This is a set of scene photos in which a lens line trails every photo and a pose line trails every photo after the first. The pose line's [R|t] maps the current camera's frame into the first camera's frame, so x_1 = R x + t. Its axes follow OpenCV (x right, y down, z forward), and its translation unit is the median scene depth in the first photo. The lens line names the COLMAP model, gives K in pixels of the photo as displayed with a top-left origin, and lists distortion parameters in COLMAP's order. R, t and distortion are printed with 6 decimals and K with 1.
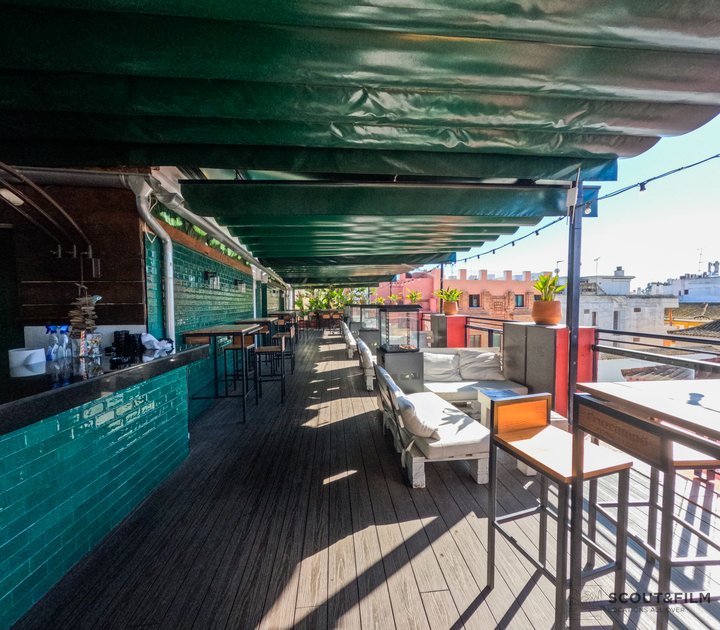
lens RADIAL K [[296.5, 0, 360.0], [0, 296.5, 315.0], [0, 0, 1]] dist [-0.000954, 0.000026]
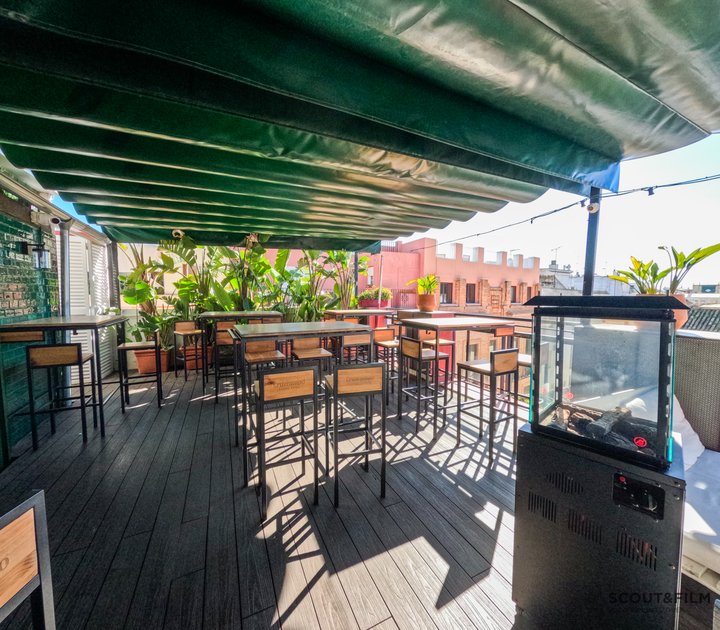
lens RADIAL K [[296.5, 0, 360.0], [0, 296.5, 315.0], [0, 0, 1]] dist [-0.000954, 0.000026]
pose [[0.939553, -0.015499, 0.342052, -0.097876], [0.010568, 0.999812, 0.016275, -0.018707], [-0.342240, -0.011677, 0.939540, 0.644749]]
